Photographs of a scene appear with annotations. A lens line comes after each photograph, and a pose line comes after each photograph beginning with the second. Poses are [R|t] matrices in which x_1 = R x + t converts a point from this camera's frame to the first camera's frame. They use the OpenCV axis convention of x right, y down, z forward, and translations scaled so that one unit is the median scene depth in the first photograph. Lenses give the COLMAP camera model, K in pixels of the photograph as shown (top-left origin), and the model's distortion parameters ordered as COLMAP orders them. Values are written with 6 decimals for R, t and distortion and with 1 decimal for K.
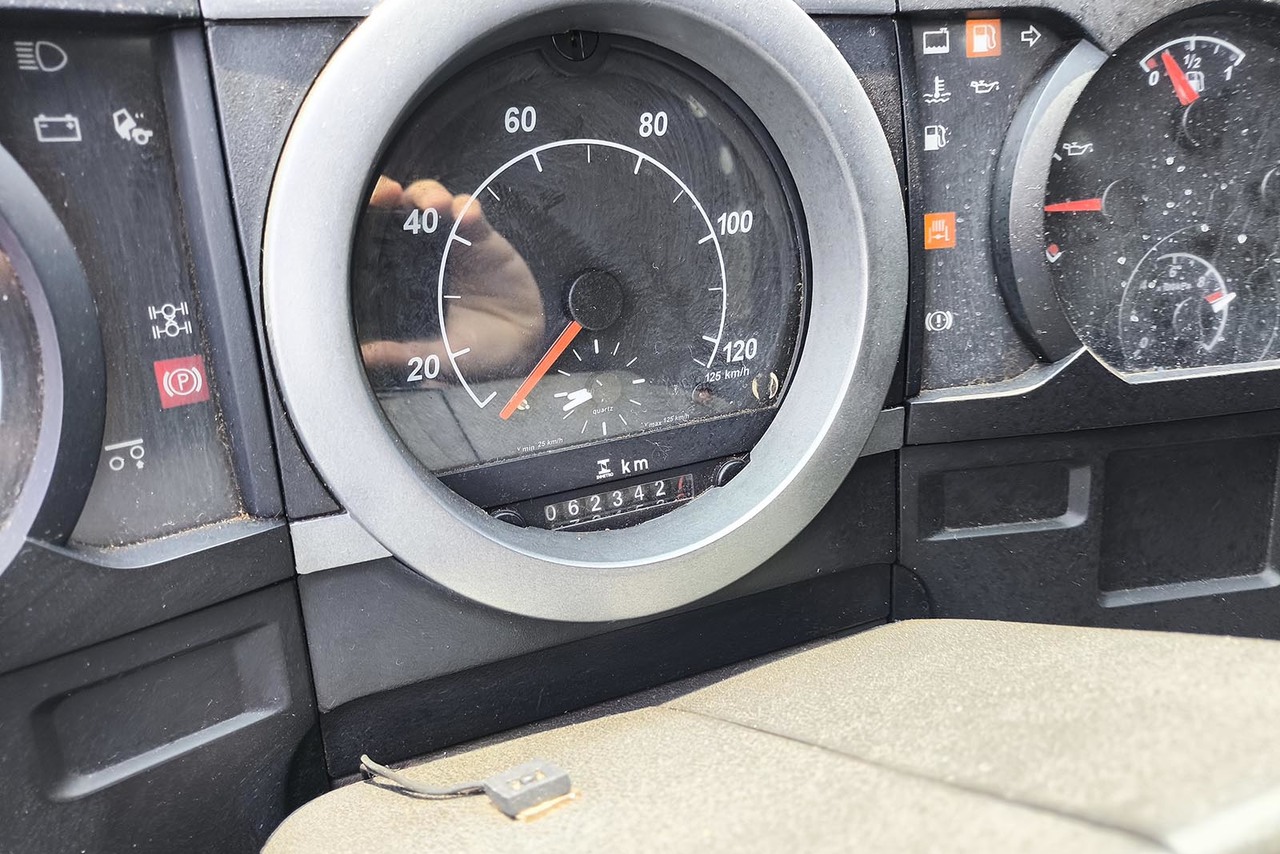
lens RADIAL K [[976.9, 0, 636.1], [0, 976.9, 424.9], [0, 0, 1]] dist [0.072554, -0.047152]
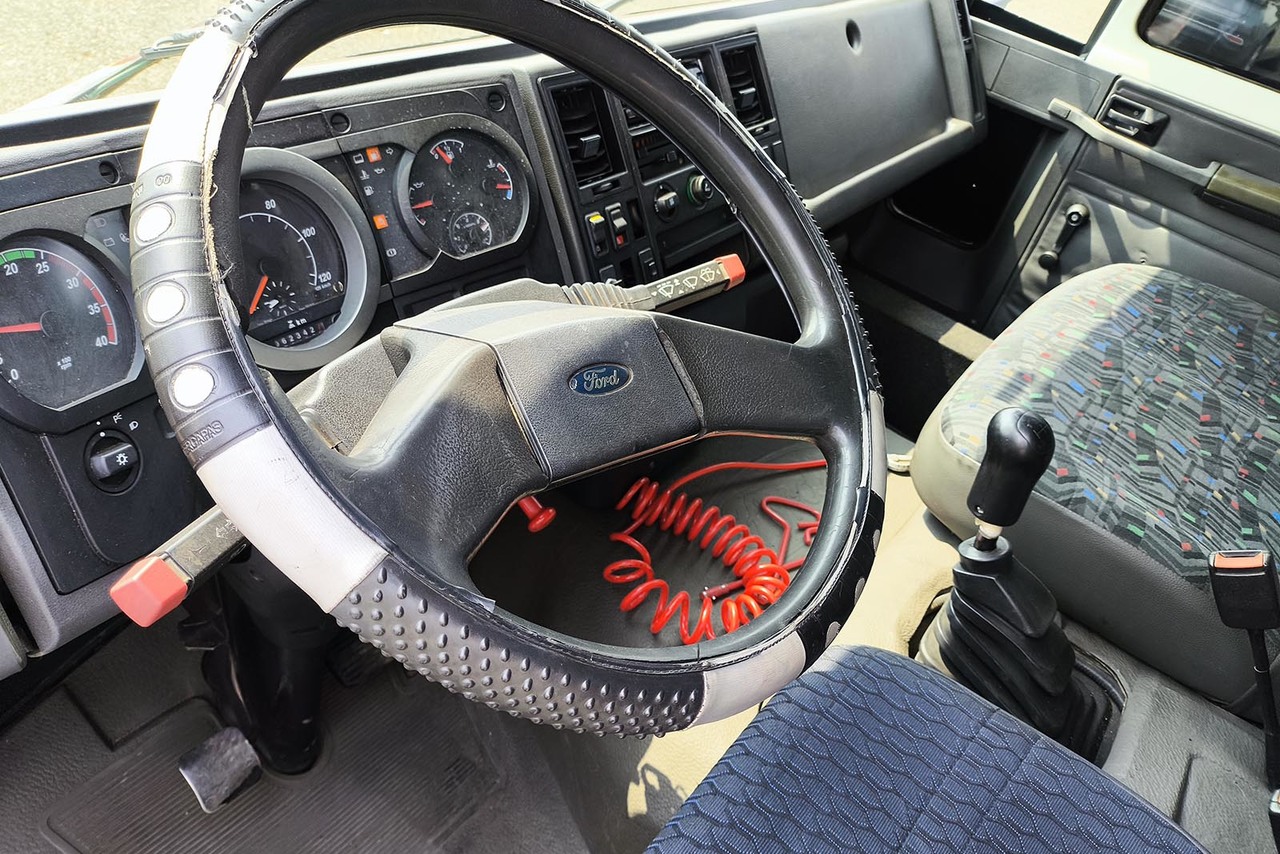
lens RADIAL K [[976.9, 0, 637.7], [0, 976.9, 431.6], [0, 0, 1]] dist [0.072554, -0.047152]
pose [[0.862519, -0.288716, 0.415576, -0.423213], [0.286299, 0.955603, 0.069687, 0.410546], [-0.417246, 0.058873, 0.906885, -1.913259]]
